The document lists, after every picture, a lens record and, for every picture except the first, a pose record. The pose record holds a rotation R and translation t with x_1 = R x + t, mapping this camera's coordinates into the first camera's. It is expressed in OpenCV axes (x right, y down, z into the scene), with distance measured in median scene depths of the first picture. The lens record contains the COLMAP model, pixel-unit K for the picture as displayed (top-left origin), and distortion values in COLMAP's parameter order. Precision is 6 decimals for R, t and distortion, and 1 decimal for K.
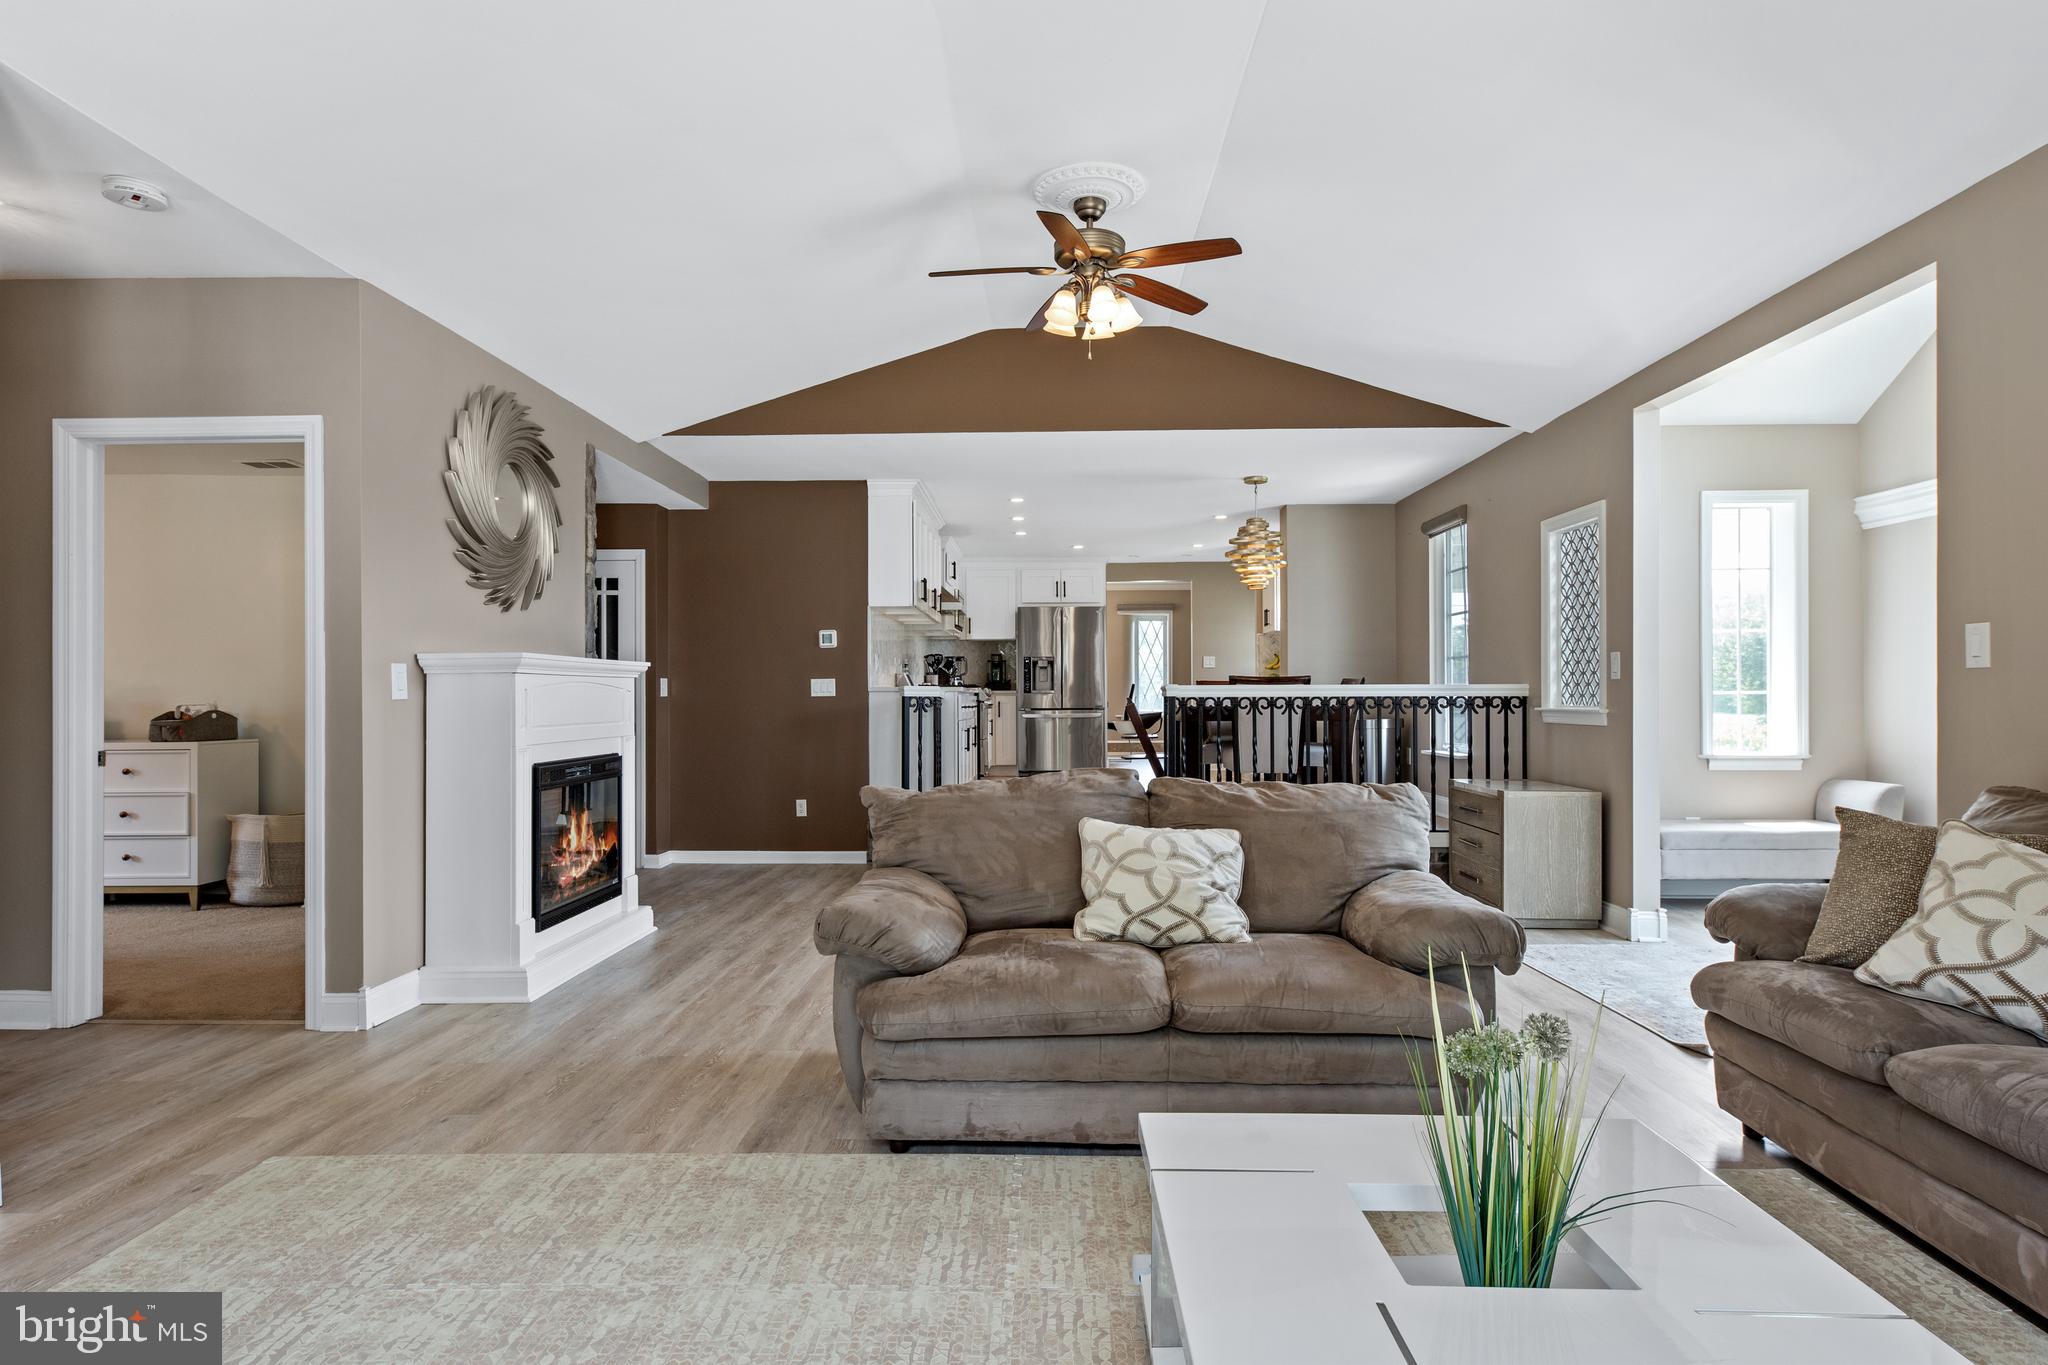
lens RADIAL K [[1147.0, 0, 1003.8], [0, 1147.0, 689.5], [0, 0, 1]] dist [0.004949, 0.005916]
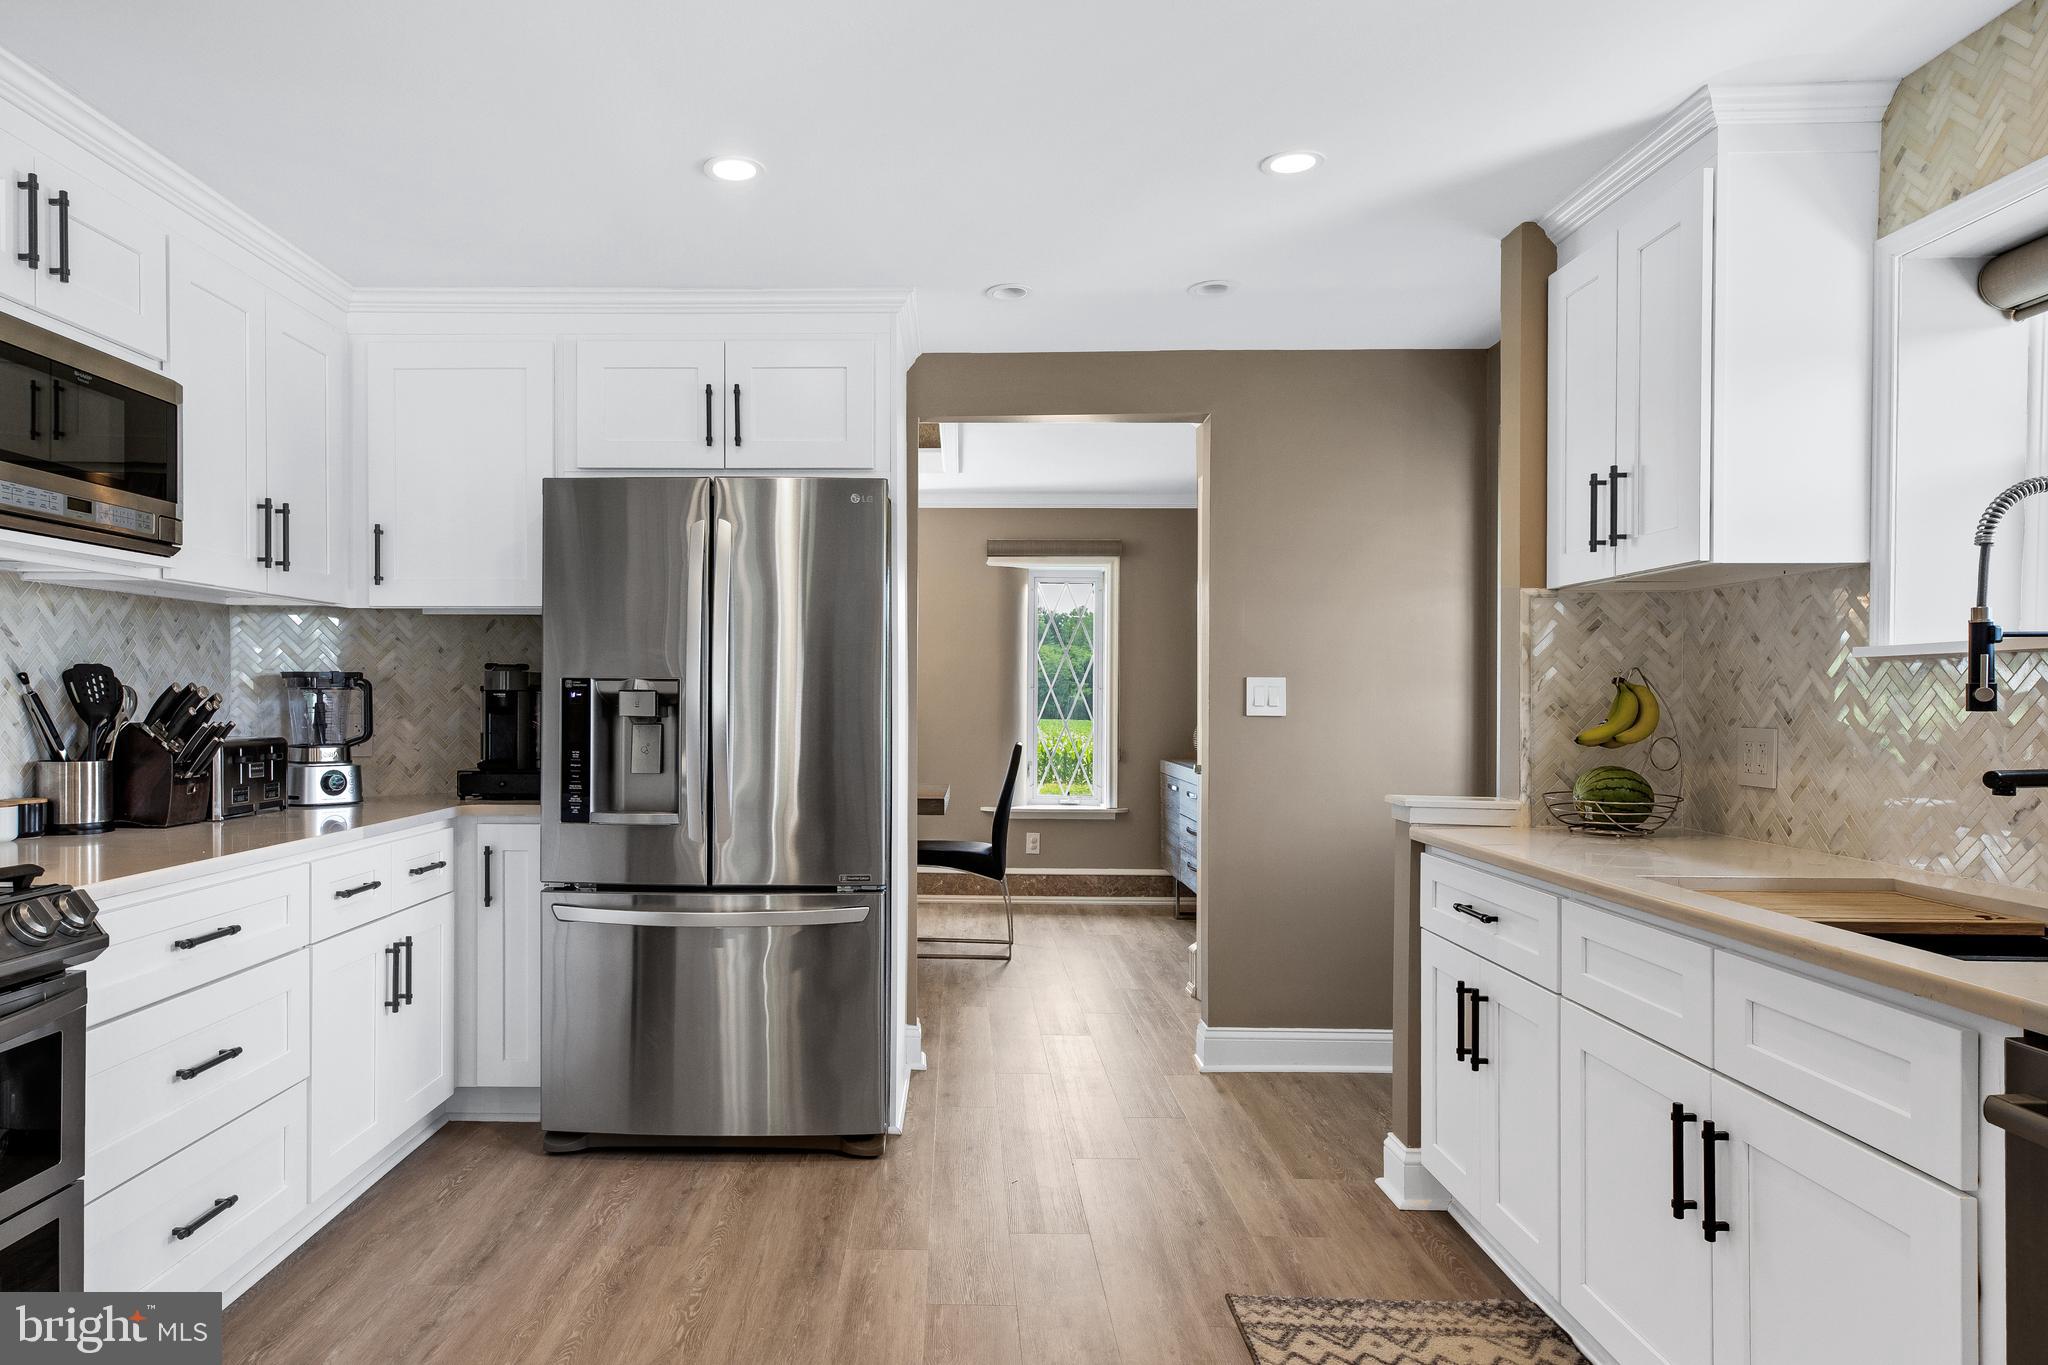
lens RADIAL K [[1195.9, 0, 1002.5], [0, 1195.9, 708.1], [0, 0, 1]] dist [0.006727, 0.006207]
pose [[0.997648, 0.006131, 0.068271, 0.326644], [-0.007135, 0.999870, 0.014470, -0.088259], [-0.068173, -0.014923, 0.997562, 2.466452]]
